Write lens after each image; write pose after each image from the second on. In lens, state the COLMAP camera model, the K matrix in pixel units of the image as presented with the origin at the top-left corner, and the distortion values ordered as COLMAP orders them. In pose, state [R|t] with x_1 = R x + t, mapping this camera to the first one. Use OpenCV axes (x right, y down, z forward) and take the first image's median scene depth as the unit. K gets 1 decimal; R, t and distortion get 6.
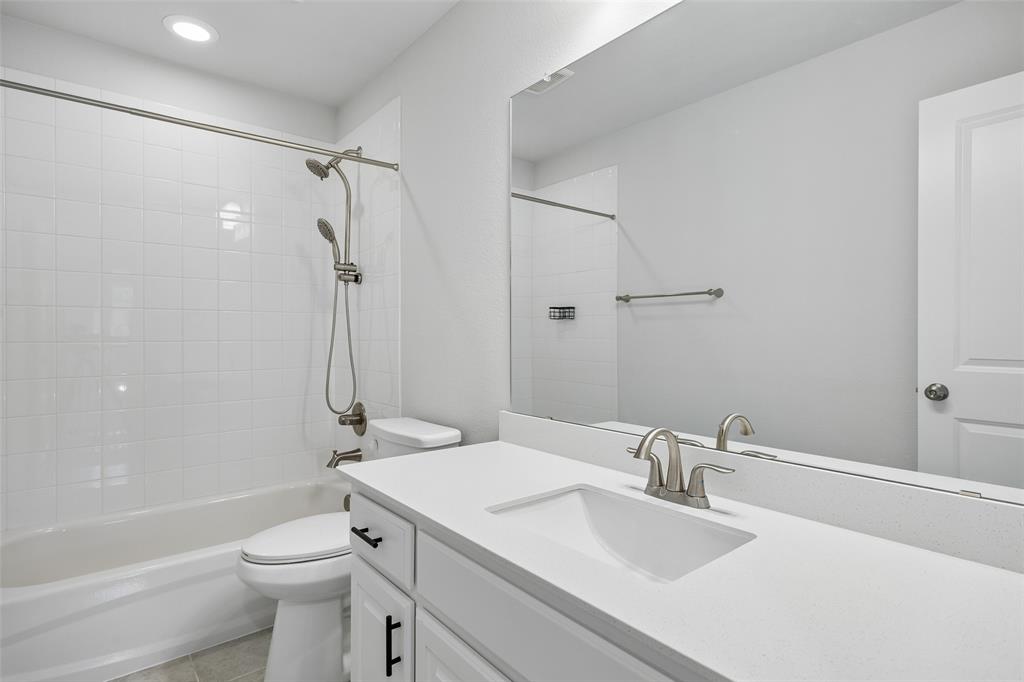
lens RADIAL K [[535.7, 0, 514.8], [0, 535.7, 334.2], [0, 0, 1]] dist [0.002227, 0.001104]
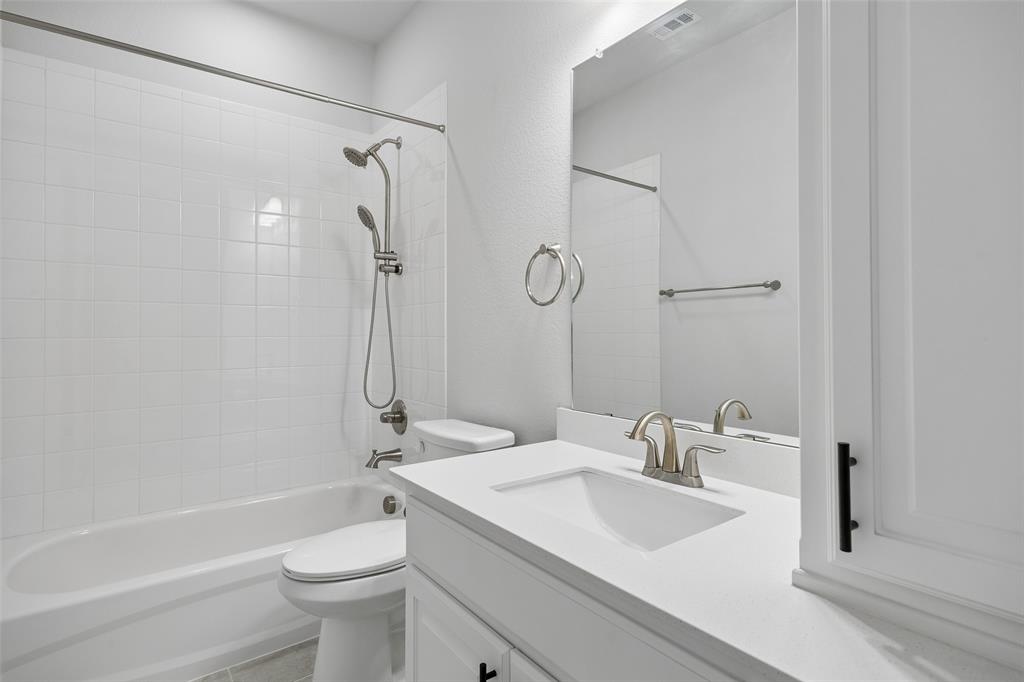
lens RADIAL K [[466.4, 0, 512.3], [0, 466.4, 328.1], [0, 0, 1]] dist [-0.041601, 0.000309]
pose [[0.998889, -0.001265, 0.047108, -0.128114], [0.001169, 0.999997, 0.002063, -0.000985], [-0.047110, -0.002005, 0.998888, 0.165129]]
